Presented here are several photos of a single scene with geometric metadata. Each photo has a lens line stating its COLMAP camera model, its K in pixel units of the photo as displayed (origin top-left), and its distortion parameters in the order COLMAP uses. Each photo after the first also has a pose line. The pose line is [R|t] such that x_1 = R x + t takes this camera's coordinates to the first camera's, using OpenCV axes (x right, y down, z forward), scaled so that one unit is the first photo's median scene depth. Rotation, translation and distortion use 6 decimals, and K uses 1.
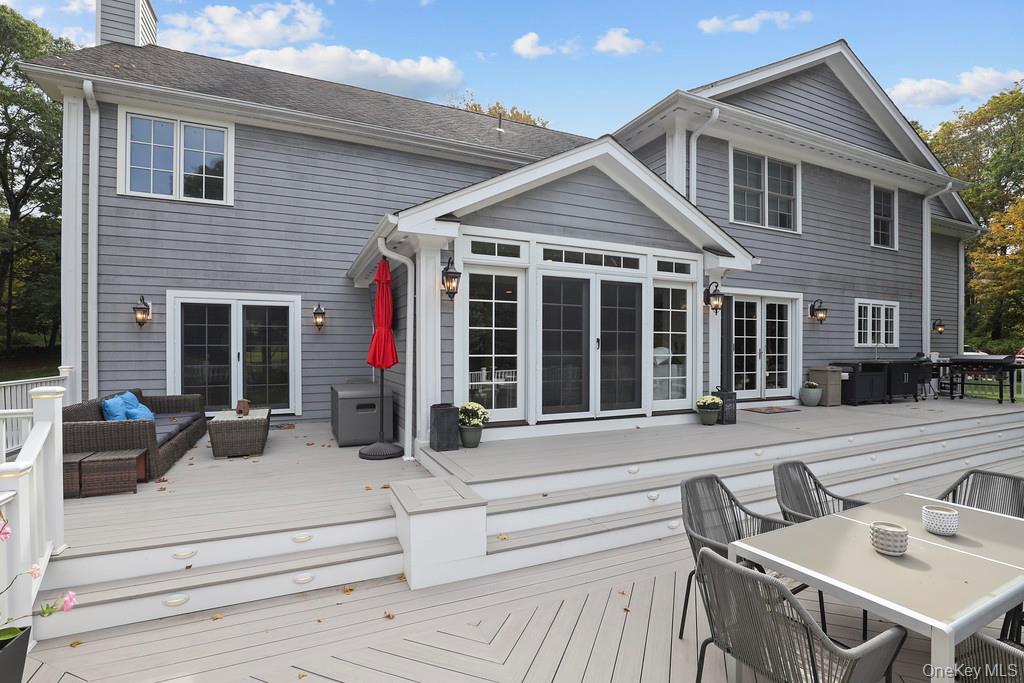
lens RADIAL K [[473.7, 0, 510.5], [0, 473.7, 353.8], [0, 0, 1]] dist [-0.034611, 0.007080]
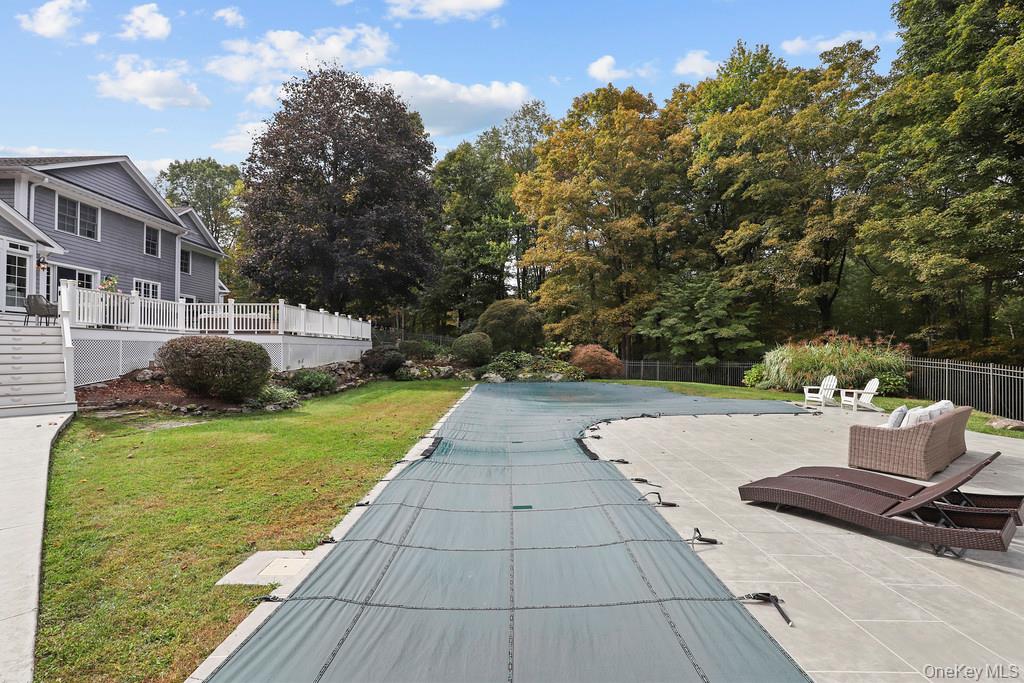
lens RADIAL K [[473.7, 0, 512.0], [0, 473.7, 343.9], [0, 0, 1]] dist [-0.034611, 0.007080]
pose [[0.391946, 0.010137, 0.919932, -0.675723], [0.010931, 0.999817, -0.015674, 0.307890], [-0.919923, 0.016200, 0.391763, -1.833903]]
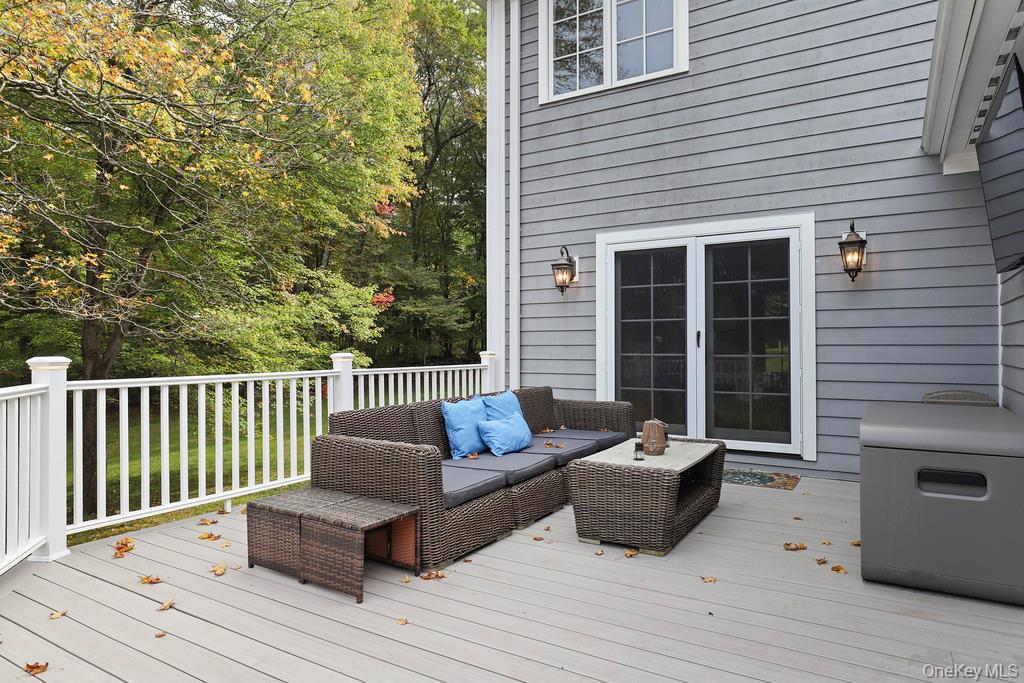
lens RADIAL K [[622.2, 0, 511.7], [0, 622.2, 338.9], [0, 0, 1]] dist [0.001193, 0.000471]
pose [[0.557767, -0.011282, -0.829921, -0.099671], [-0.003850, 0.999862, -0.016179, 0.020005], [0.829989, 0.012219, 0.557647, 0.431612]]
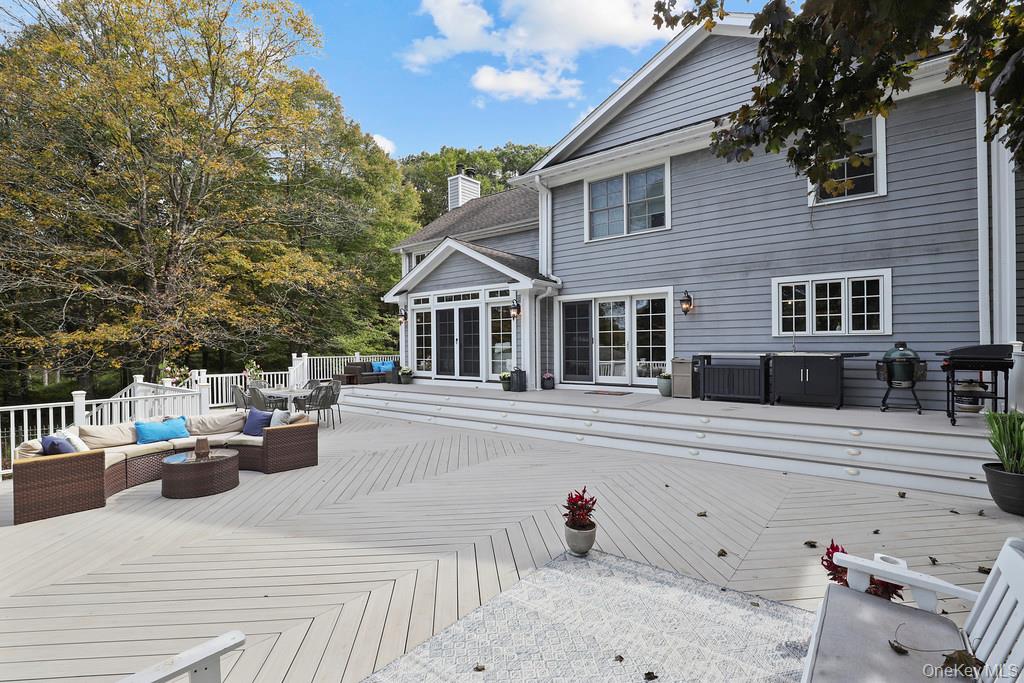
lens RADIAL K [[473.7, 0, 507.2], [0, 473.7, 353.6], [0, 0, 1]] dist [-0.034611, 0.007080]
pose [[0.446597, 0.008223, -0.894698, 1.716202], [0.001282, 0.999951, 0.009830, 0.008954], [0.894734, -0.005537, 0.446564, 0.266547]]
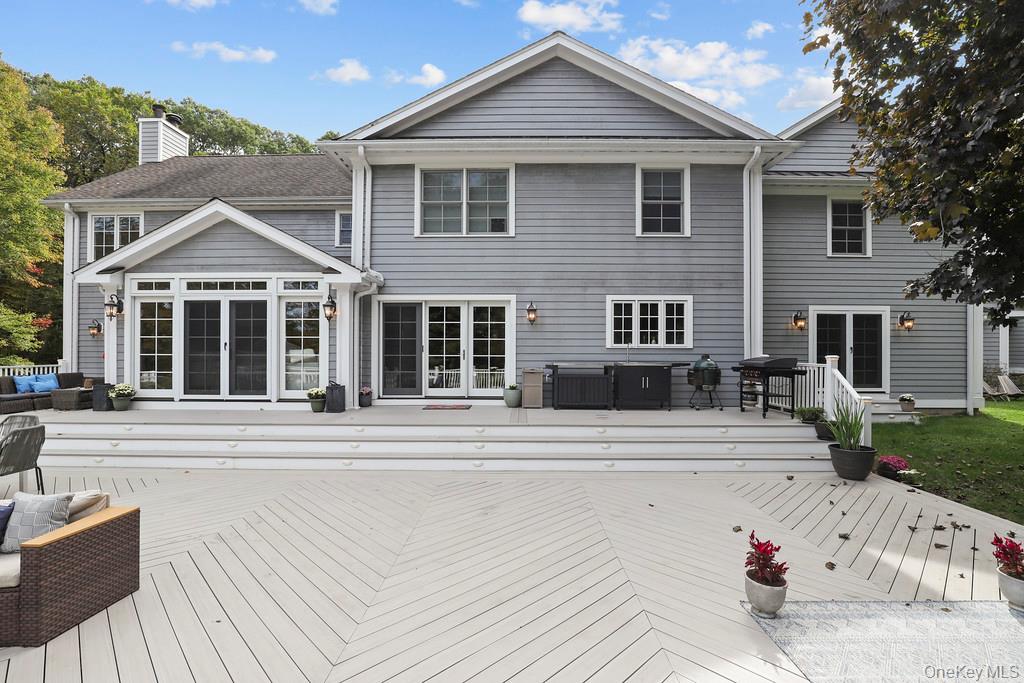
lens RADIAL K [[473.7, 0, 507.1], [0, 473.7, 349.9], [0, 0, 1]] dist [-0.034611, 0.007080]
pose [[0.903850, -0.000770, -0.427850, 1.290238], [-0.004589, 0.999923, -0.011495, 0.000827], [0.427826, 0.012353, 0.903777, 0.093692]]
